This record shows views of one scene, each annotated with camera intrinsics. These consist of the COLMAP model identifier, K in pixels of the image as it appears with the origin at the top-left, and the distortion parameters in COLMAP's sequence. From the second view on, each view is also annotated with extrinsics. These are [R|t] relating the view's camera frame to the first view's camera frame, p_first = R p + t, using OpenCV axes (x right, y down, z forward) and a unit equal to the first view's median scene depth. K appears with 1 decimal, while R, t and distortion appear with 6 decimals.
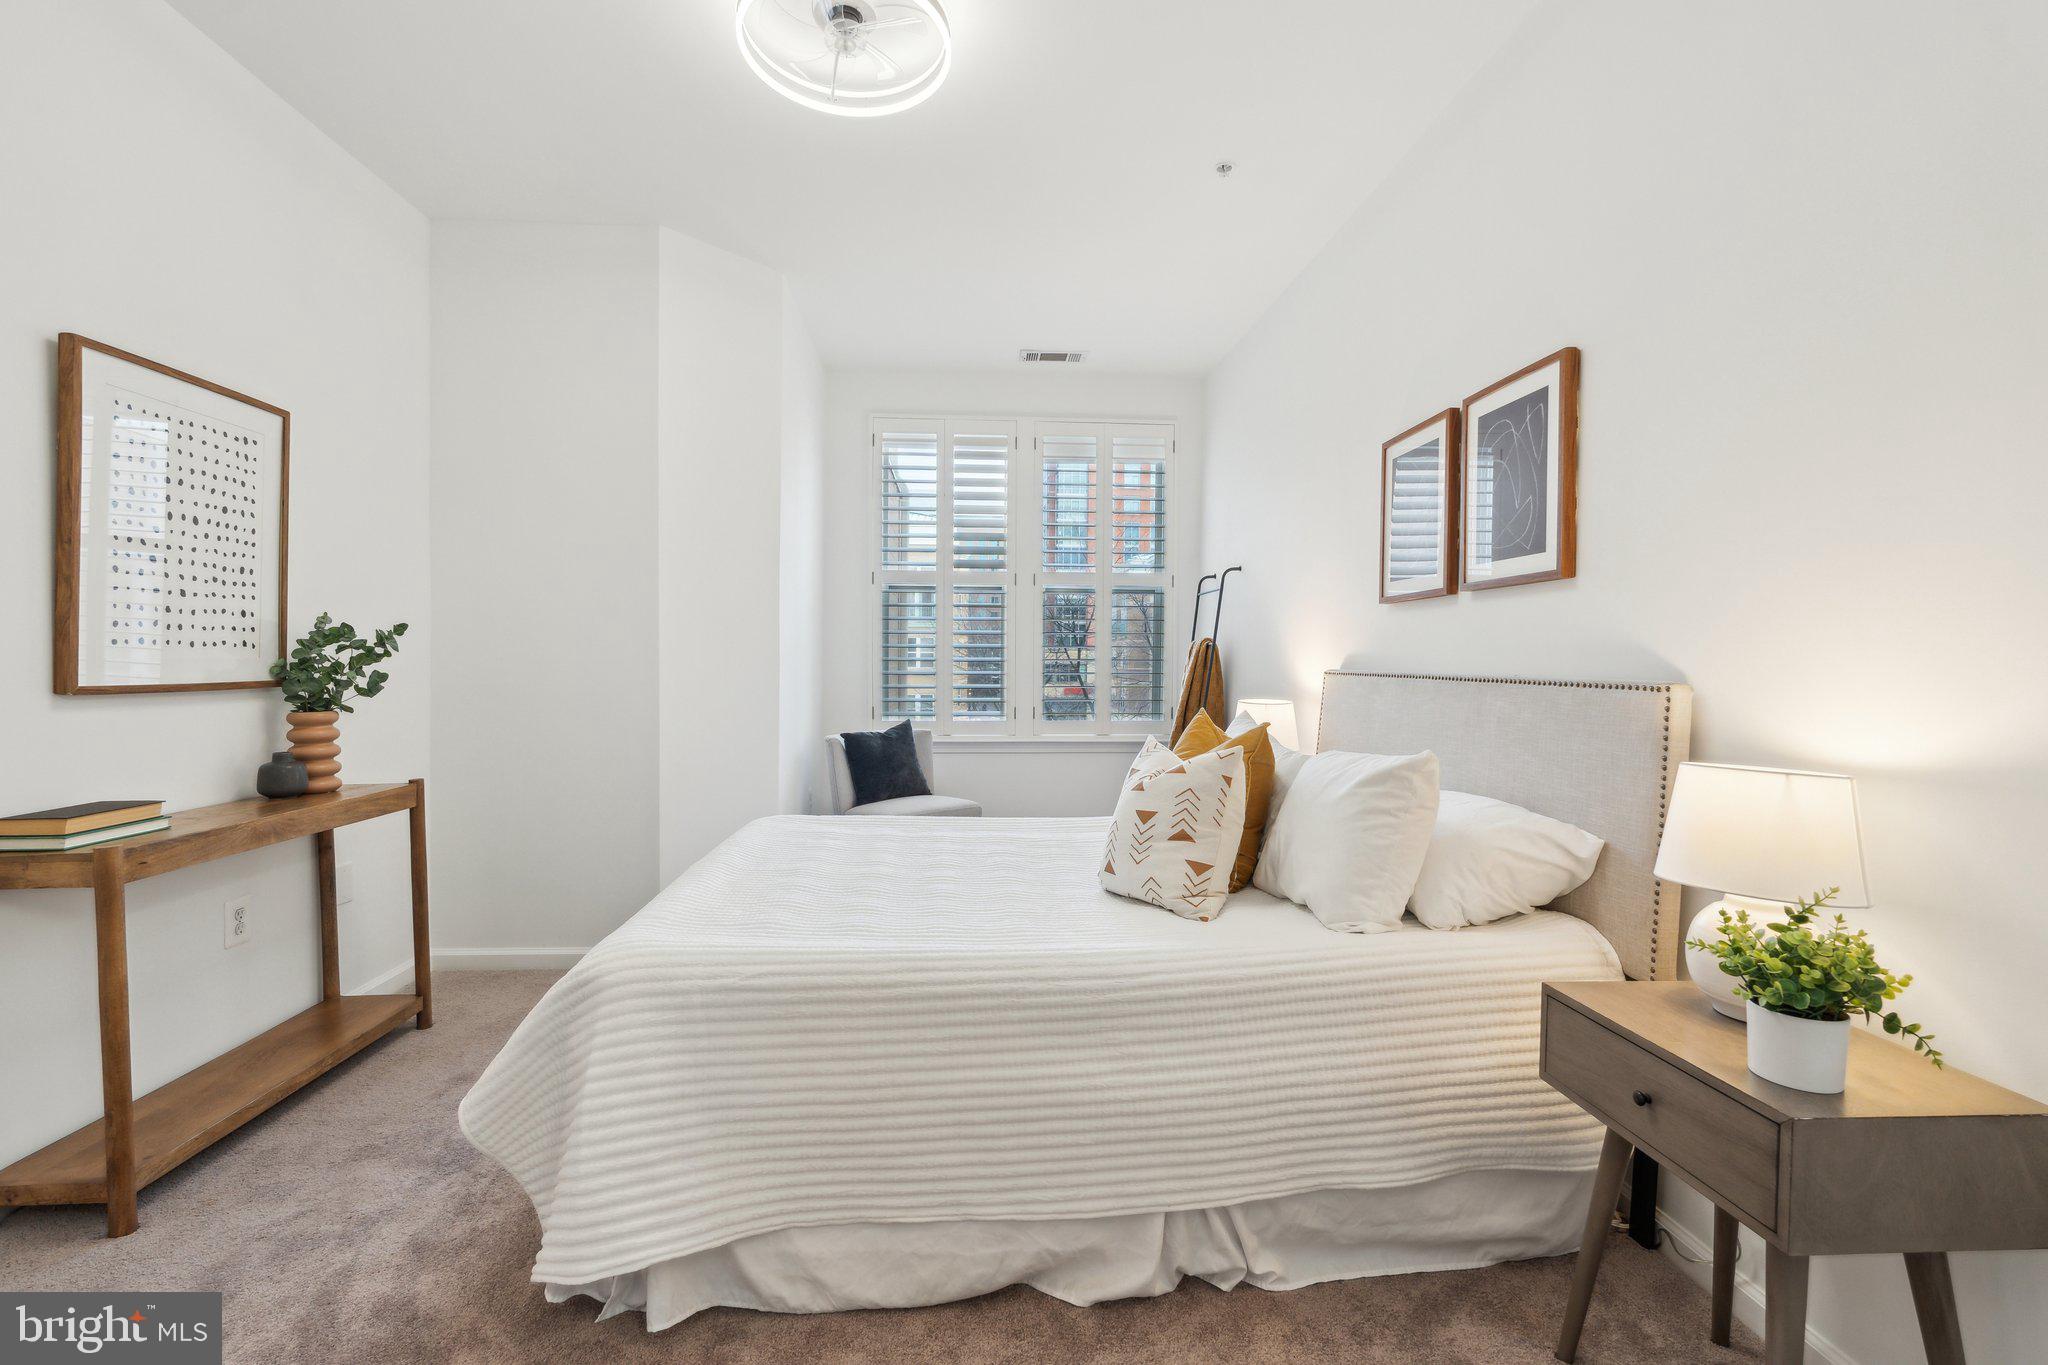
lens RADIAL K [[905.0, 0, 1023.8], [0, 905.0, 677.1], [0, 0, 1]] dist [-0.002461, -0.000816]
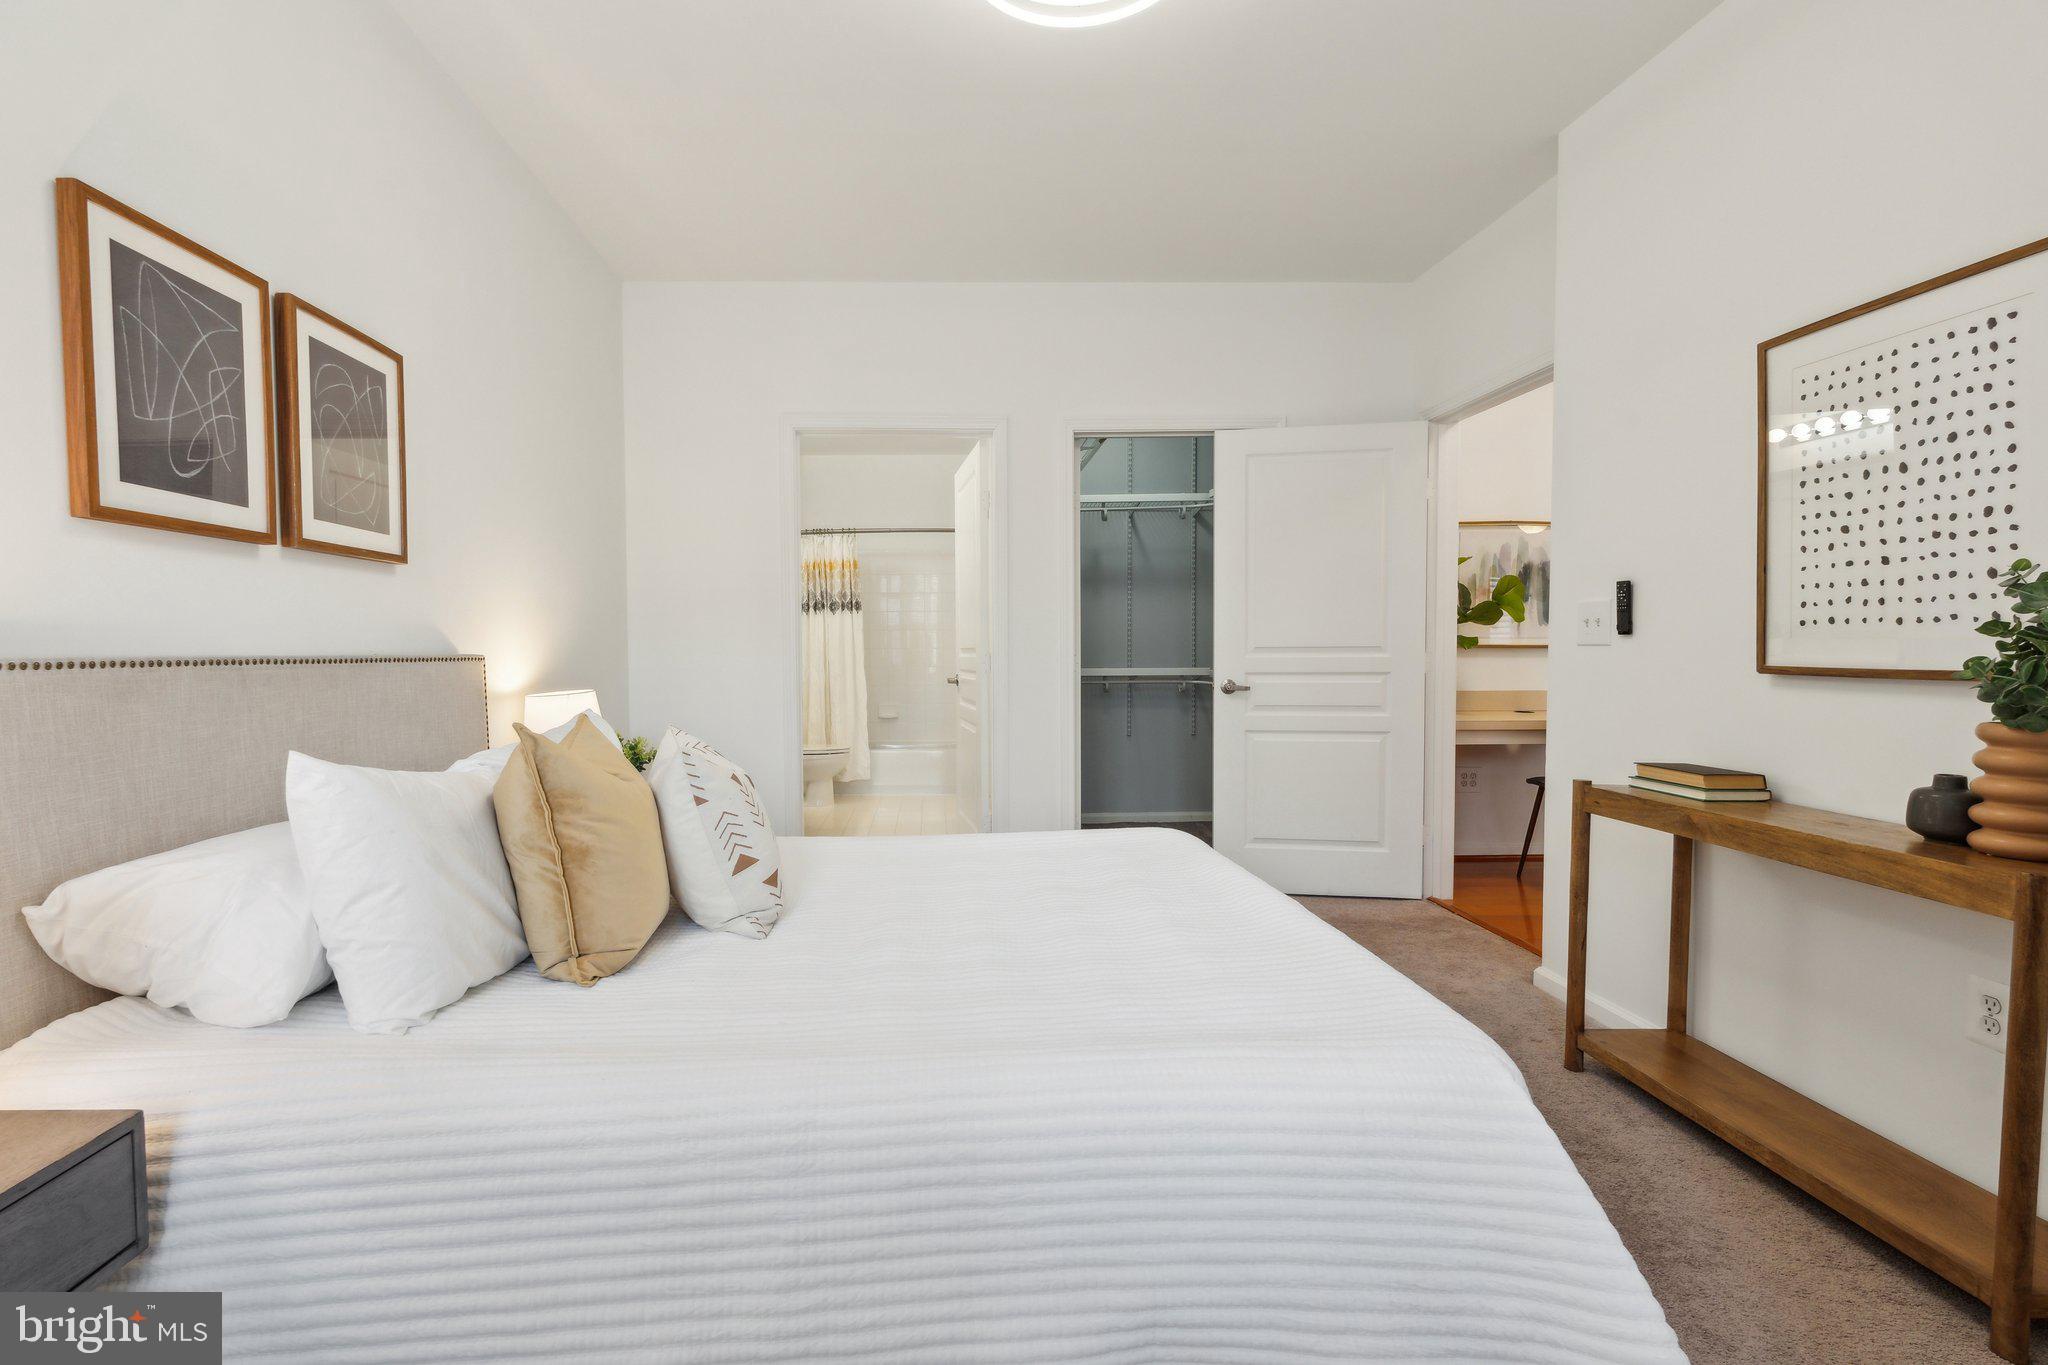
lens RADIAL K [[905.0, 0, 1013.5], [0, 905.0, 675.2], [0, 0, 1]] dist [-0.002461, -0.000816]
pose [[-0.999193, -0.001764, -0.040131, -0.089275], [-0.003745, 0.998775, 0.049334, -0.024333], [0.039995, 0.049445, -0.997976, 1.734679]]
